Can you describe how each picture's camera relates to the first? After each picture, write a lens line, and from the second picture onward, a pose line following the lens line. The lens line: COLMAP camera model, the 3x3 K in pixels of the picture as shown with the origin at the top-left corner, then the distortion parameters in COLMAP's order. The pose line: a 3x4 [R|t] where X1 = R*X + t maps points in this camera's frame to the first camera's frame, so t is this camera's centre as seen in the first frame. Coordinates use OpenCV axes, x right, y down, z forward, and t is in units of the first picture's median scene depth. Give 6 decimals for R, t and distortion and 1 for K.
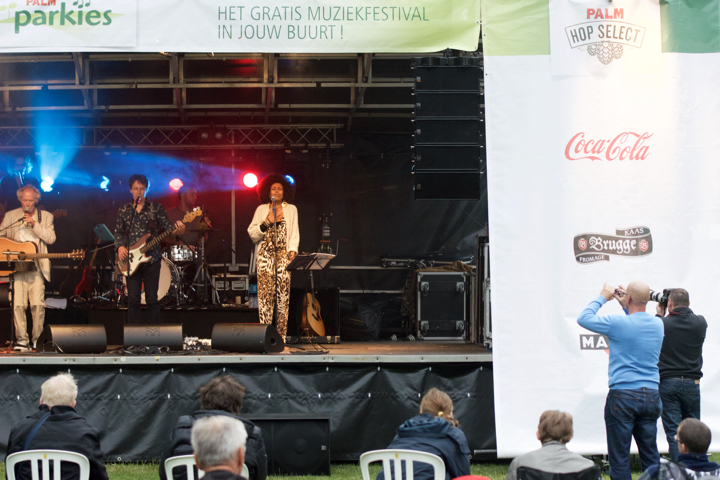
lens RADIAL K [[2256.1, 0, 360.0], [0, 2256.1, 240.0], [0, 0, 1]] dist [-0.288387, 2.579034]
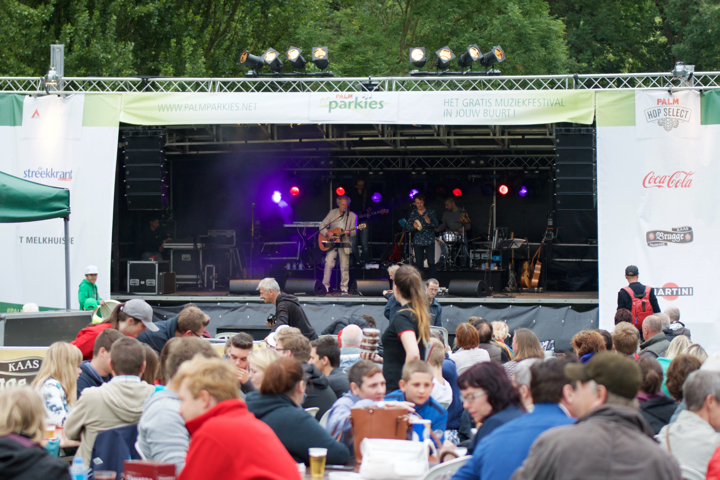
lens RADIAL K [[2197.6, 0, 361.1], [0, 2197.6, 320.8], [0, 0, 1]] dist [-0.152124, -0.154662]
pose [[0.976152, 0.015708, -0.216520, 0.244462], [-0.003513, 0.998391, 0.056592, -0.027545], [0.217061, -0.054482, 0.974637, -0.685732]]
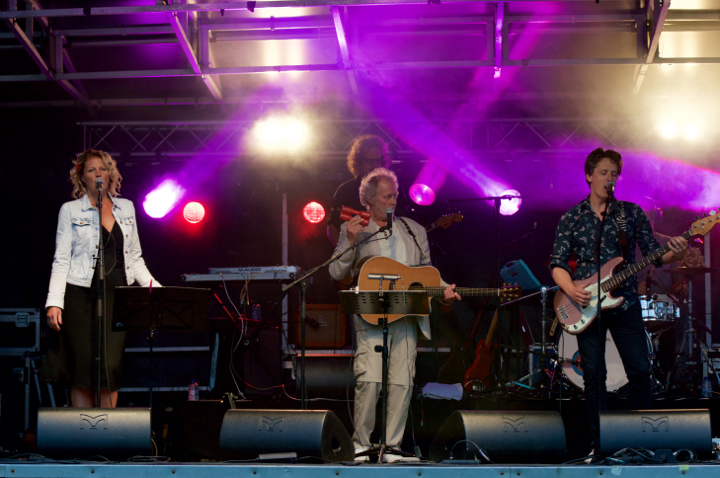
lens RADIAL K [[2256.1, 0, 360.0], [0, 2256.1, 239.0], [0, 0, 1]] dist [-0.288387, 2.579034]
pose [[0.993340, -0.007246, -0.114995, -0.106178], [-0.002343, 0.996545, -0.083026, 0.043973], [0.115199, 0.082742, 0.989890, 0.499129]]
